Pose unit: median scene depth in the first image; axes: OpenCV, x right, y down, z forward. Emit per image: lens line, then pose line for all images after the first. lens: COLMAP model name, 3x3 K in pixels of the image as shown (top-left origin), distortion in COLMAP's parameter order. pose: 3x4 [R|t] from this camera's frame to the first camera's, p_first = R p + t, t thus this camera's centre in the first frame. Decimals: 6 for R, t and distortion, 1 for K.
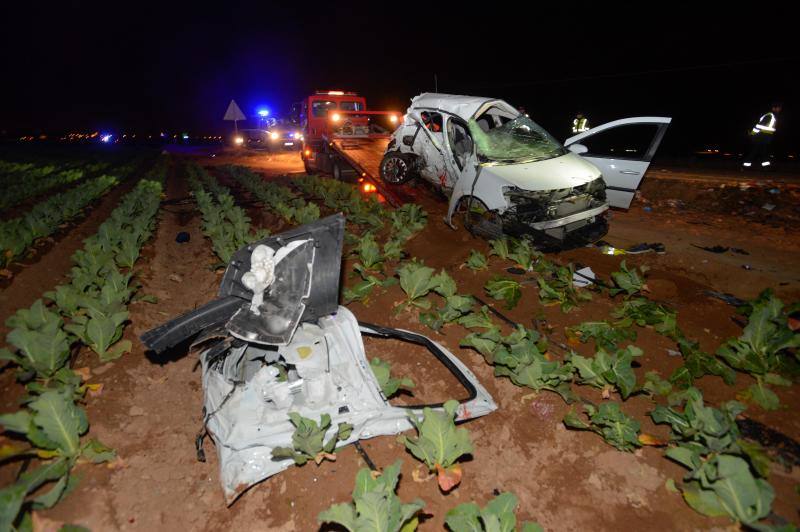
lens RADIAL K [[382.1, 0, 400.0], [0, 382.1, 266.0], [0, 0, 1]] dist [-0.065434, 0.021894]
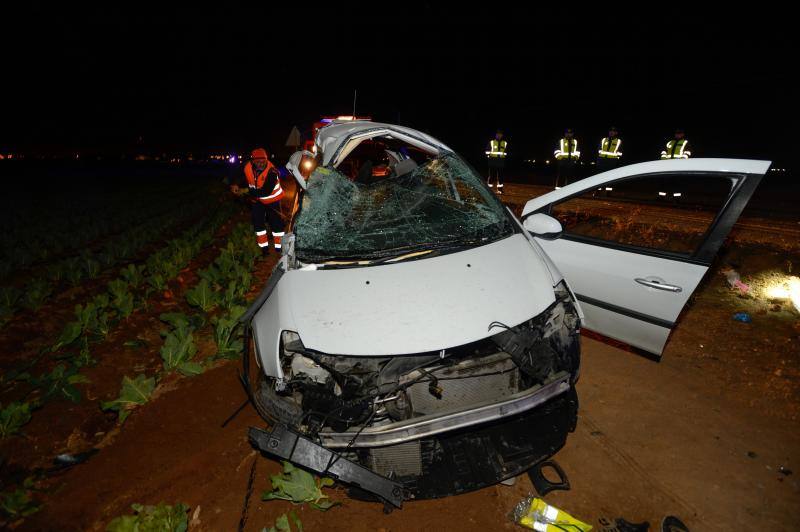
lens RADIAL K [[382.1, 0, 400.0], [0, 382.1, 266.0], [0, 0, 1]] dist [-0.065434, 0.021894]
pose [[0.970776, 0.055971, -0.233371, 0.362221], [-0.067398, 0.996872, -0.041274, -0.199270], [0.230331, 0.055797, 0.971511, 0.434508]]
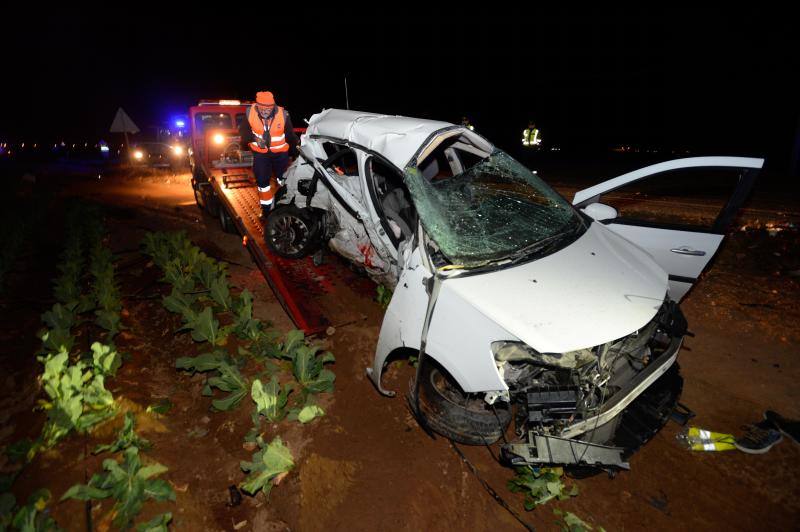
lens RADIAL K [[382.1, 0, 400.0], [0, 382.1, 266.0], [0, 0, 1]] dist [-0.065434, 0.021894]
pose [[0.986791, -0.064111, 0.148774, 0.078598], [0.065151, 0.997873, -0.002120, -0.218414], [-0.148322, 0.011785, 0.988869, 0.427258]]
